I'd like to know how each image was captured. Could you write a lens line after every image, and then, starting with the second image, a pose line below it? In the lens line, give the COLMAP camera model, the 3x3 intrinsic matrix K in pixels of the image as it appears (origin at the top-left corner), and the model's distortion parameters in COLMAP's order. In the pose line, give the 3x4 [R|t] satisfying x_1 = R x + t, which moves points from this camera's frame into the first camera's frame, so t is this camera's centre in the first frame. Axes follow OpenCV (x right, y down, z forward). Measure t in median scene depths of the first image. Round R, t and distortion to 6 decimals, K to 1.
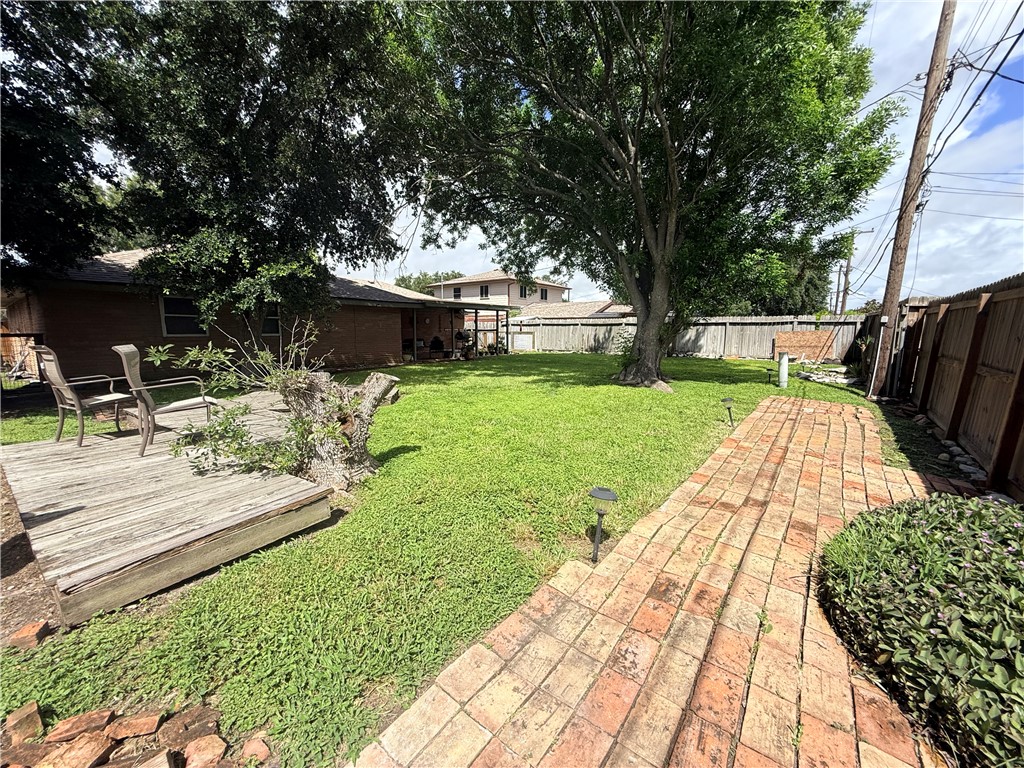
lens RADIAL K [[412.1, 0, 510.5], [0, 412.1, 387.8], [0, 0, 1]] dist [0.002911, -0.000009]
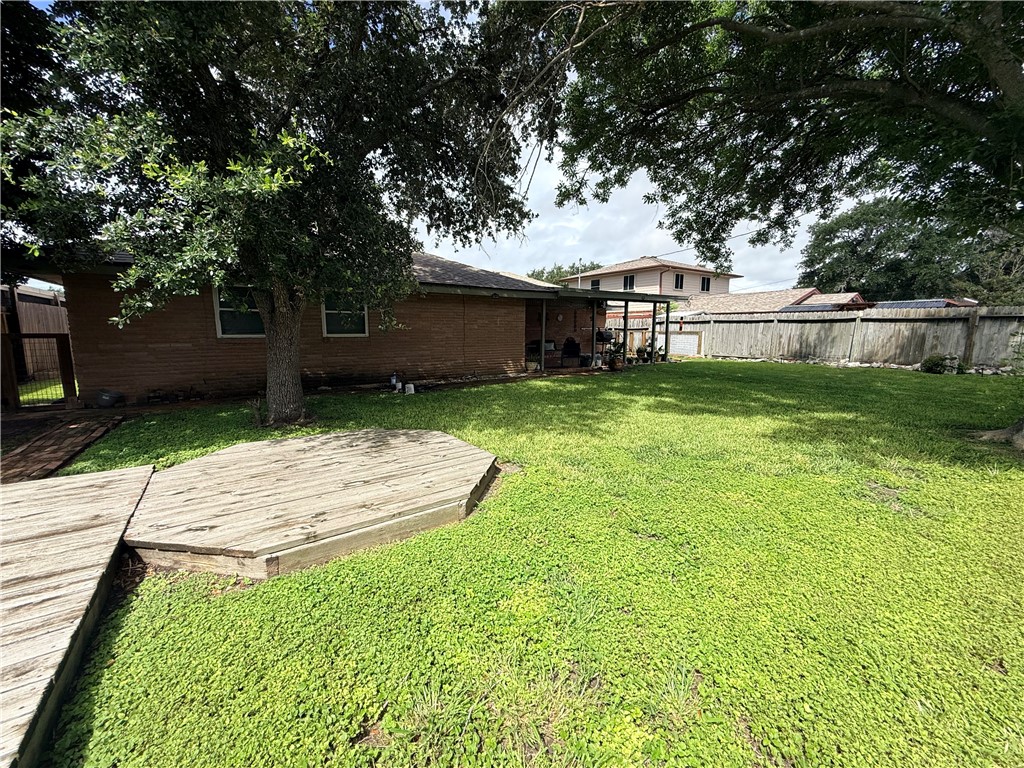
lens RADIAL K [[412.1, 0, 510.6], [0, 412.1, 384.2], [0, 0, 1]] dist [0.002911, -0.000009]
pose [[0.951561, 0.038491, -0.305040, -0.061860], [-0.040860, 0.999164, -0.001384, -0.040227], [0.304732, 0.013781, 0.952338, 0.296135]]
